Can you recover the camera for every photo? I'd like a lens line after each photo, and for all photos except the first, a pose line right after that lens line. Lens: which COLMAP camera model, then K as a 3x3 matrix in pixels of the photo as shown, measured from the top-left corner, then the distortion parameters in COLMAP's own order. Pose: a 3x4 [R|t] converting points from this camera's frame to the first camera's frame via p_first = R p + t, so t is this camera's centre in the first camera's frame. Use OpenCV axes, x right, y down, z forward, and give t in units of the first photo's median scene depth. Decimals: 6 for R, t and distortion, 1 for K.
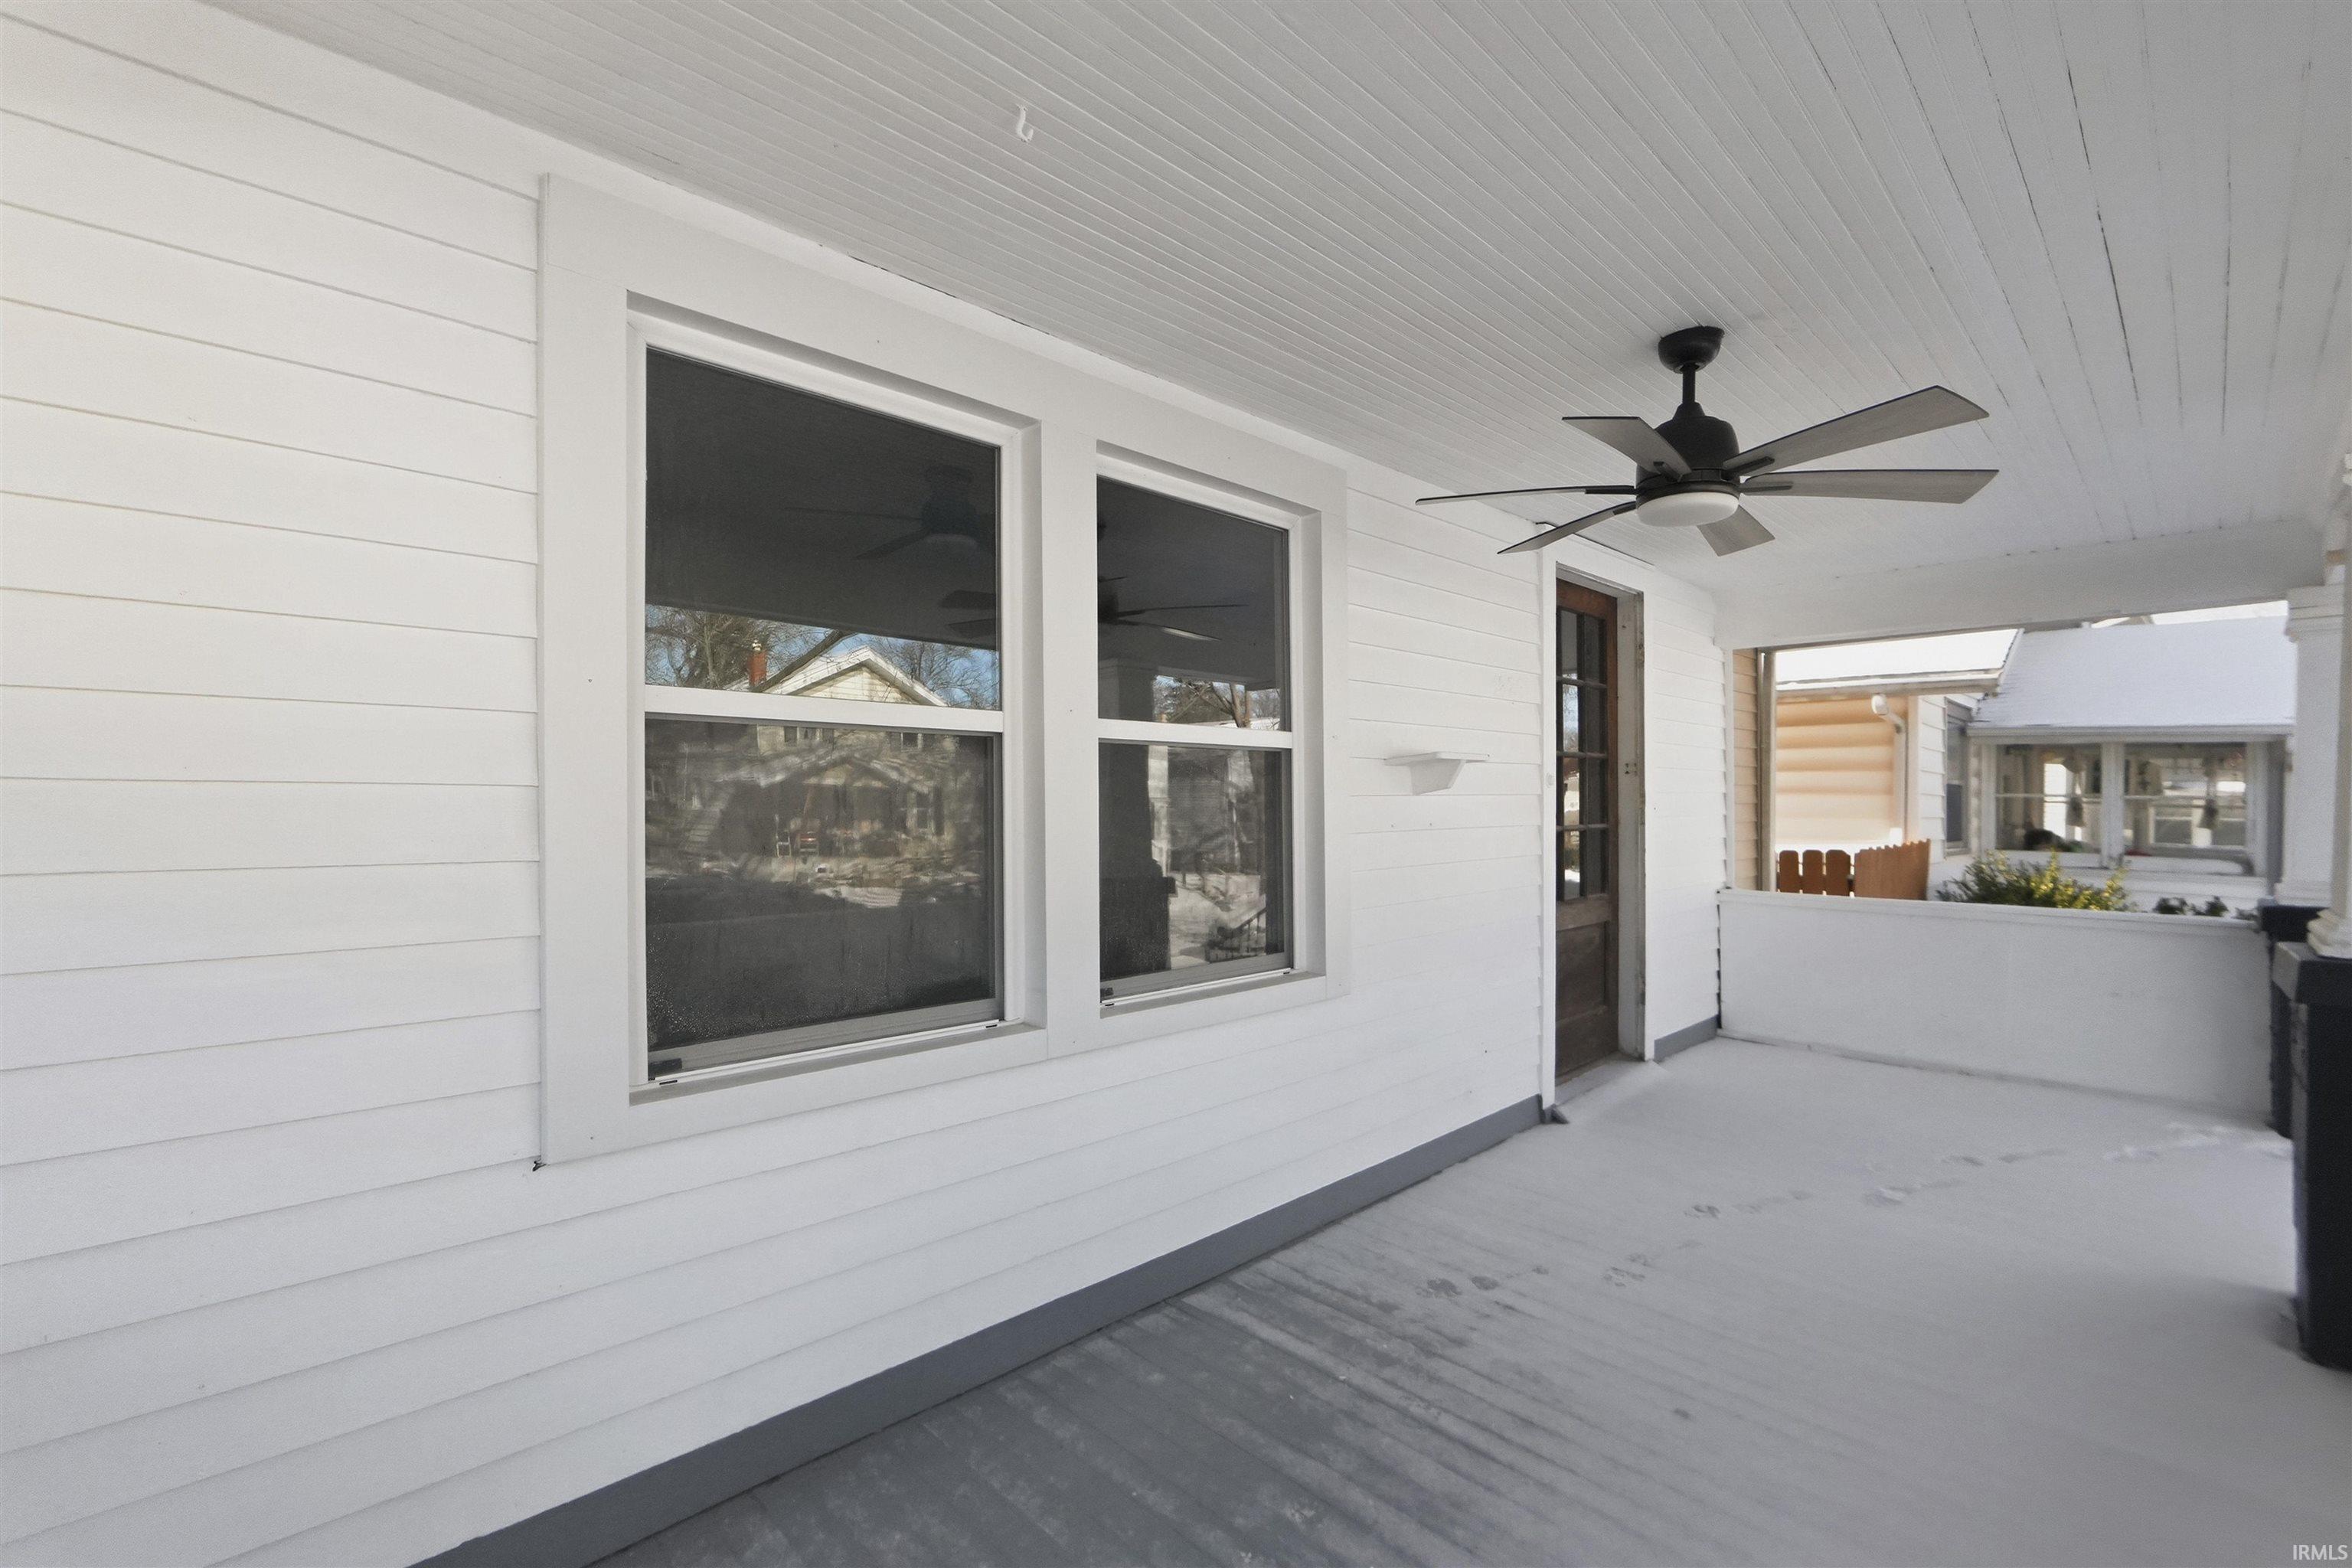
lens RADIAL K [[1019.4, 0, 1162.5], [0, 1019.4, 778.5], [0, 0, 1]] dist [0.005053, -0.000273]
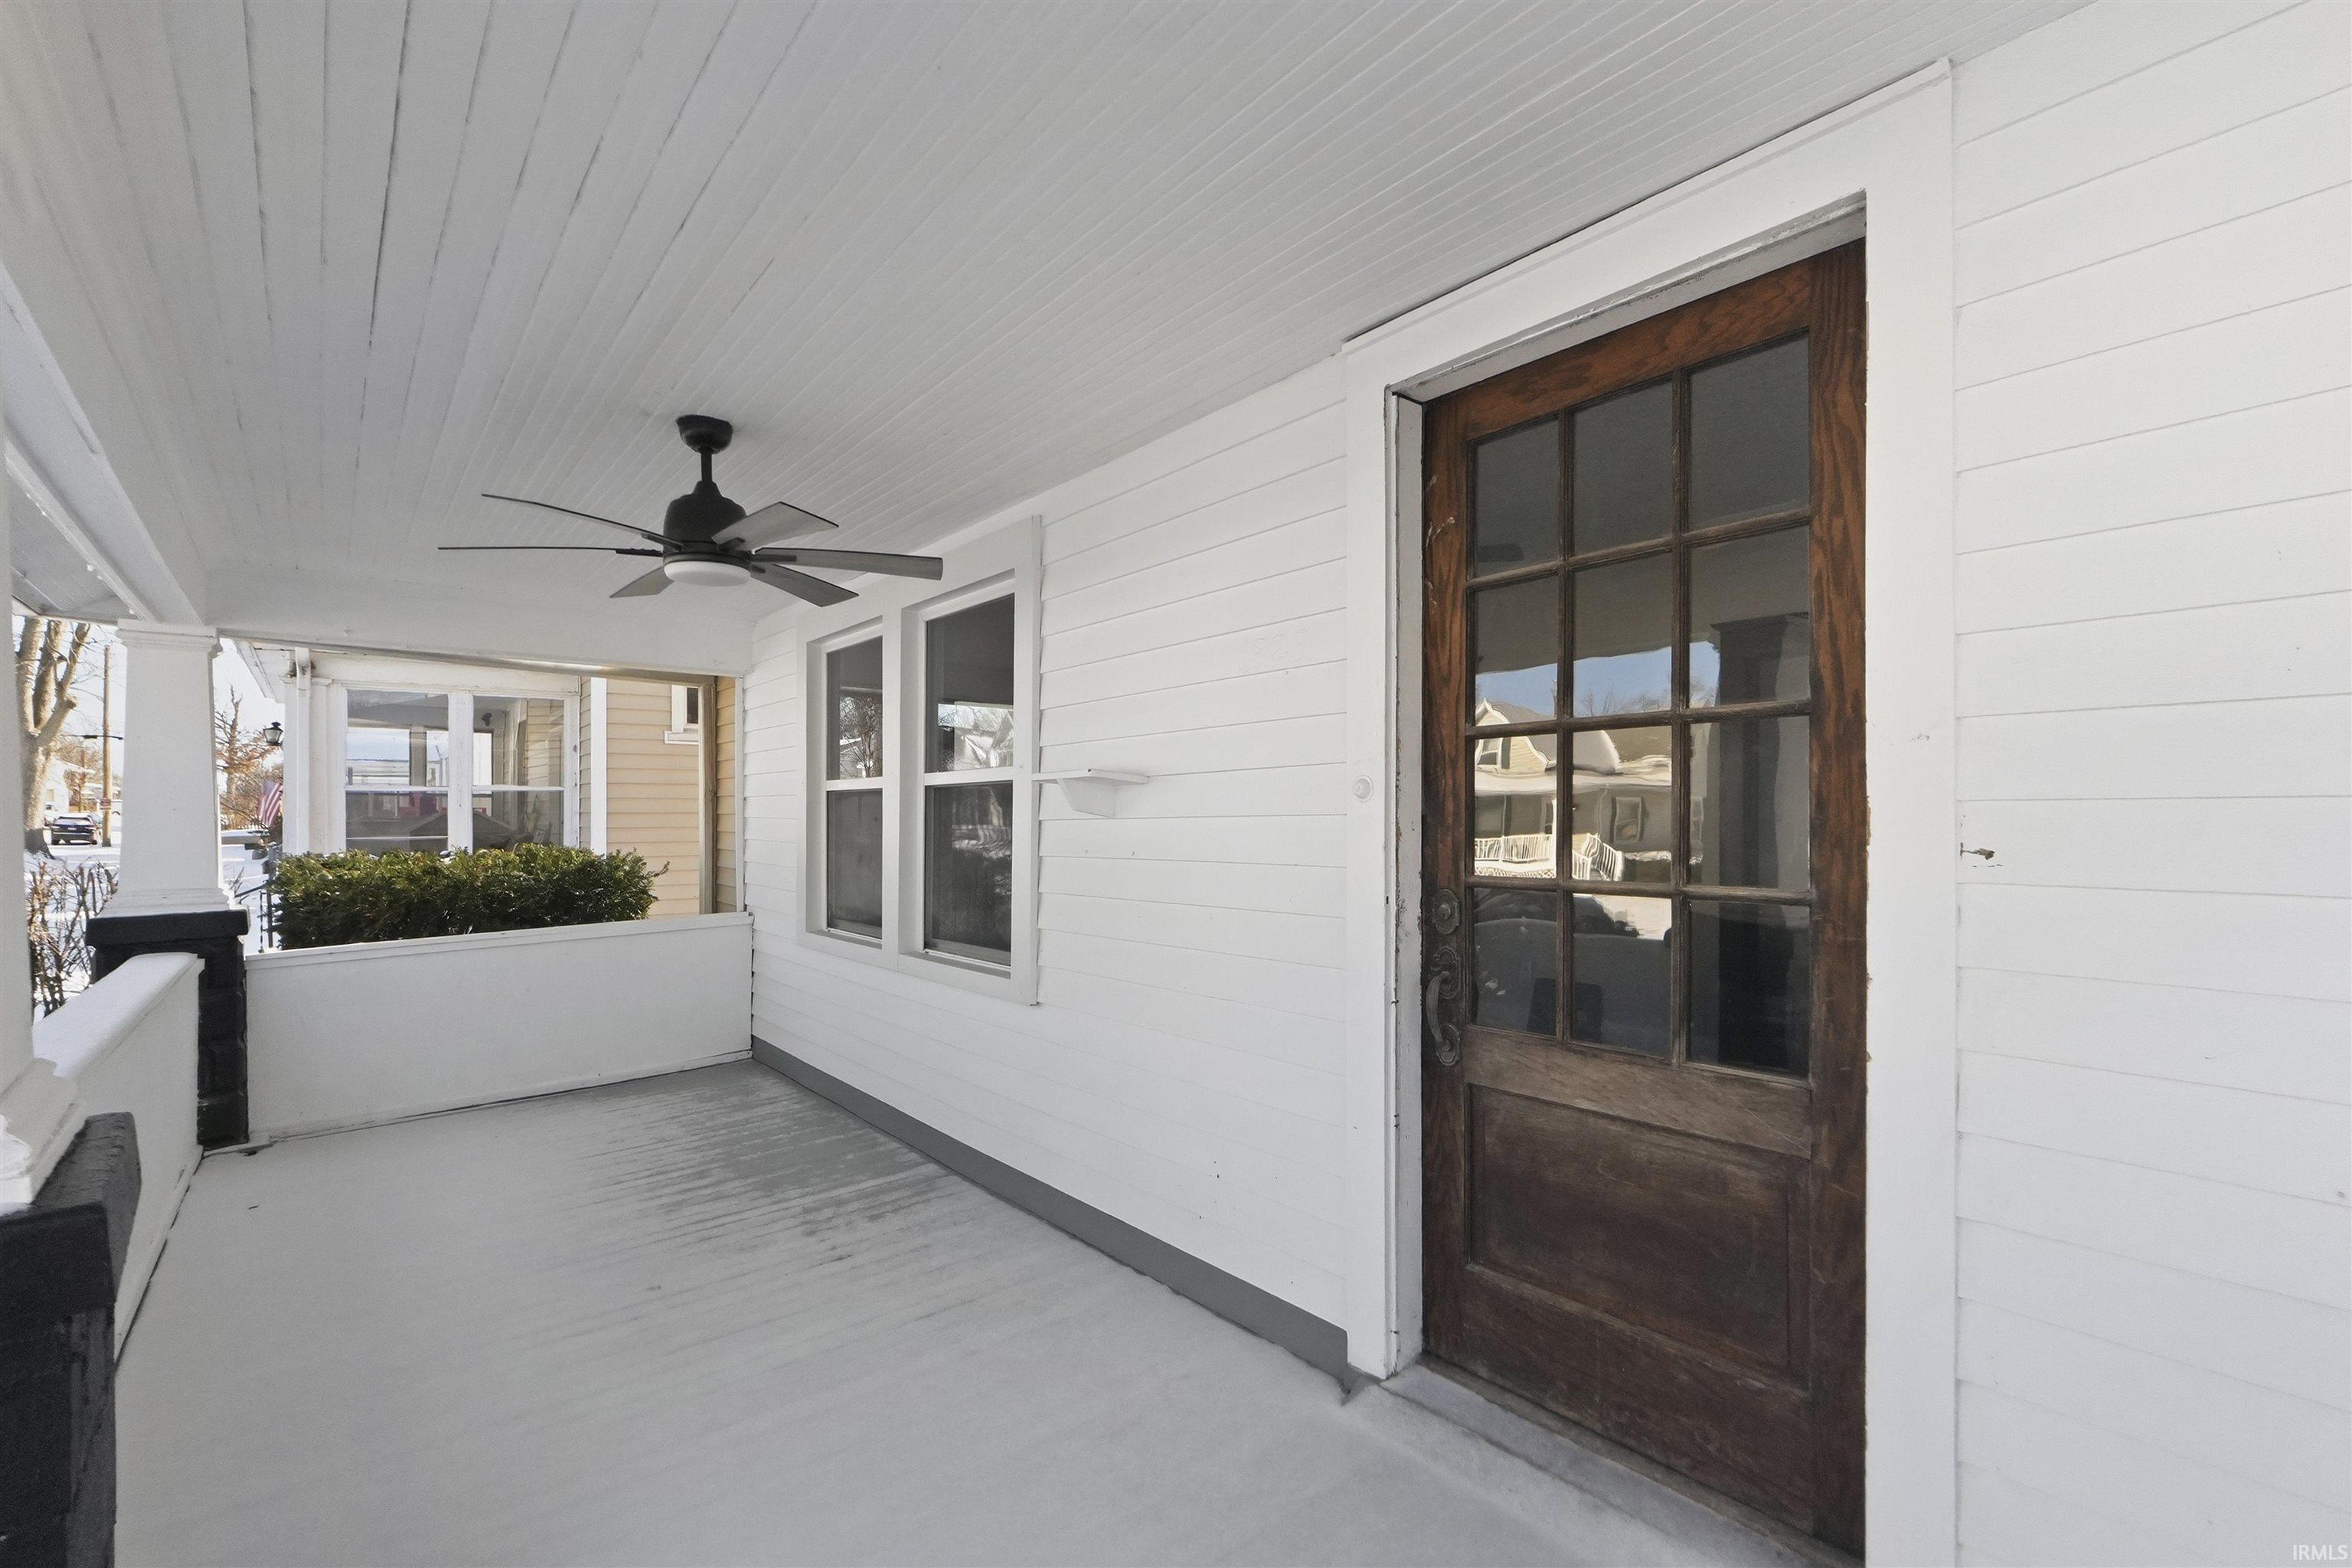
lens RADIAL K [[1019.4, 0, 1162.5], [0, 1019.4, 778.5], [0, 0, 1]] dist [0.005053, -0.000273]
pose [[-0.071060, -0.035350, -0.996845, 1.594891], [0.030578, 0.998825, -0.037600, 0.023504], [0.997003, -0.033154, -0.069895, 1.561422]]
